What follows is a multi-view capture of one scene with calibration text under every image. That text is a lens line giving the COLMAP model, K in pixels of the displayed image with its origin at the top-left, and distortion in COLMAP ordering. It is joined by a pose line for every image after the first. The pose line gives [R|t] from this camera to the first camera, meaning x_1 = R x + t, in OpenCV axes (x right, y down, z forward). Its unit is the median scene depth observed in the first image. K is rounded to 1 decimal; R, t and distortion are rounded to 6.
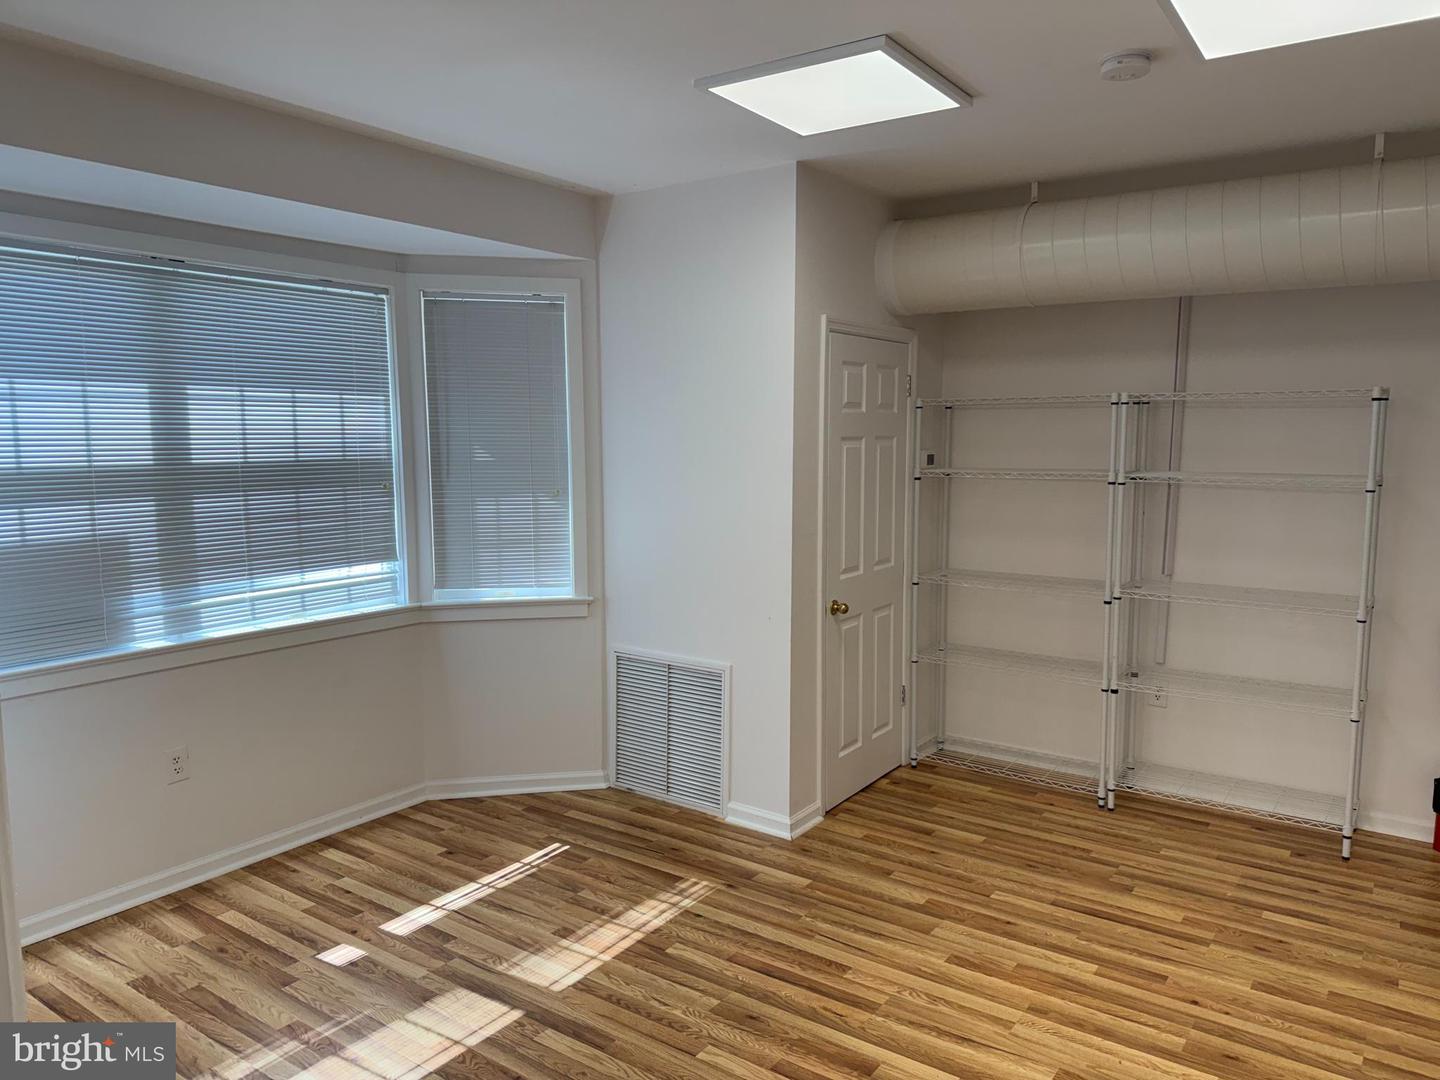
lens RADIAL K [[1011.0, 0, 727.5], [0, 1011.0, 536.6], [0, 0, 1]] dist [0.059240, -0.072783]
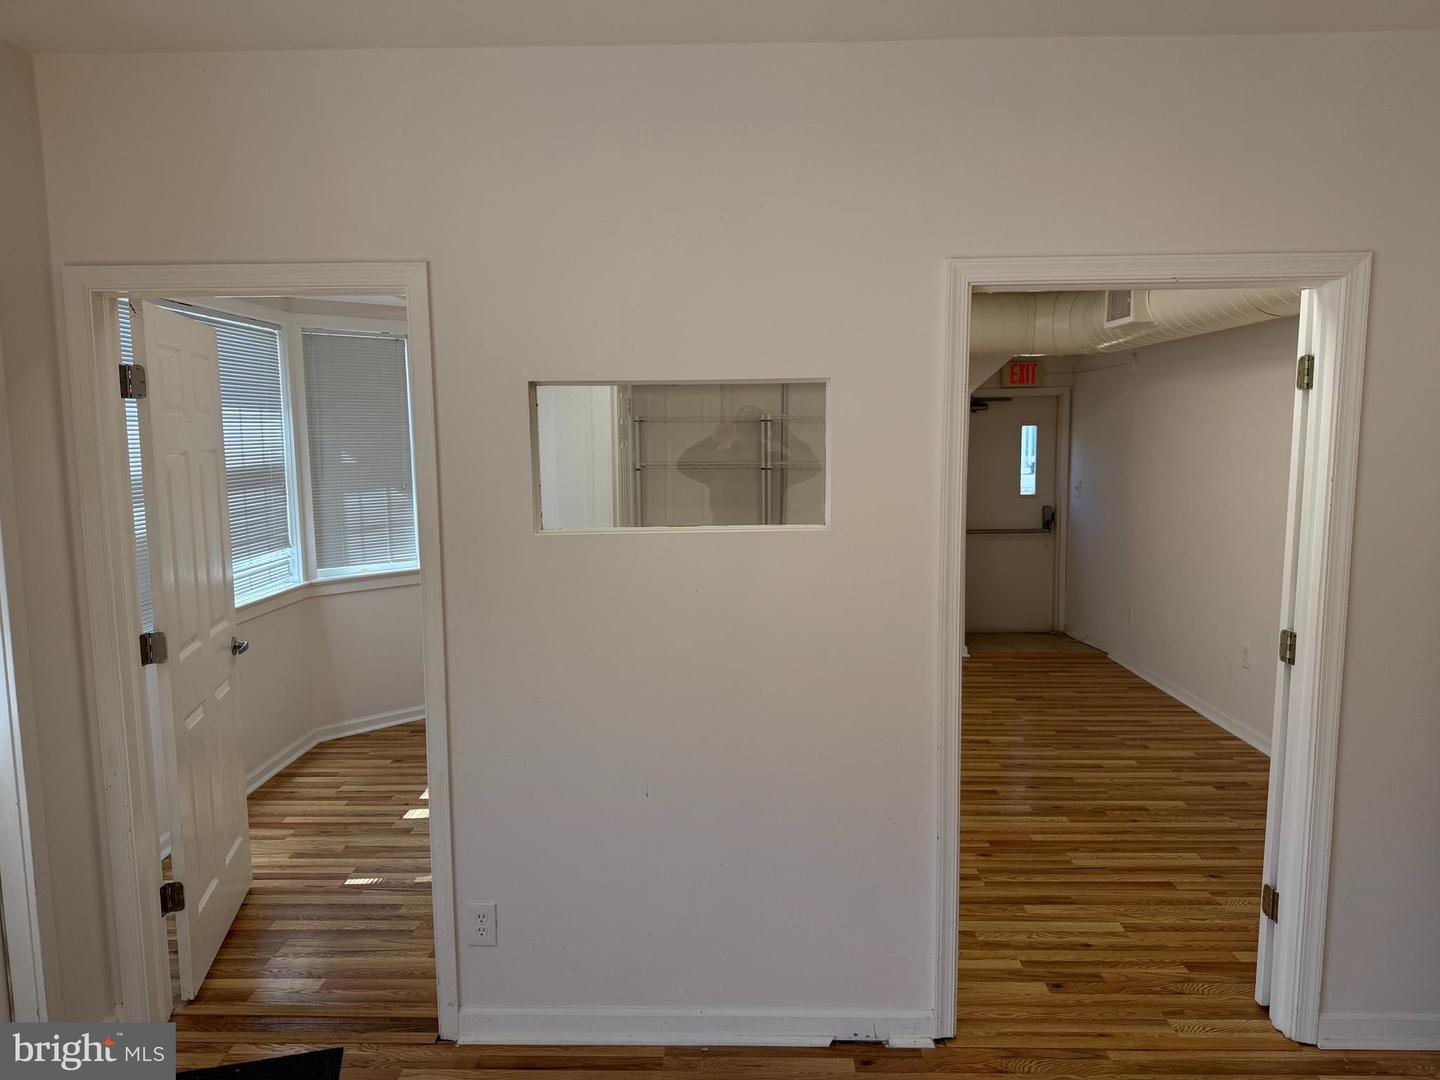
lens RADIAL K [[1011.0, 0, 720.5], [0, 1011.0, 534.8], [0, 0, 1]] dist [0.059240, -0.072783]
pose [[0.829635, -0.066840, 0.554290, -0.613093], [0.066787, 0.997560, 0.020329, 0.019153], [-0.554297, 0.020154, 0.832075, -0.318608]]
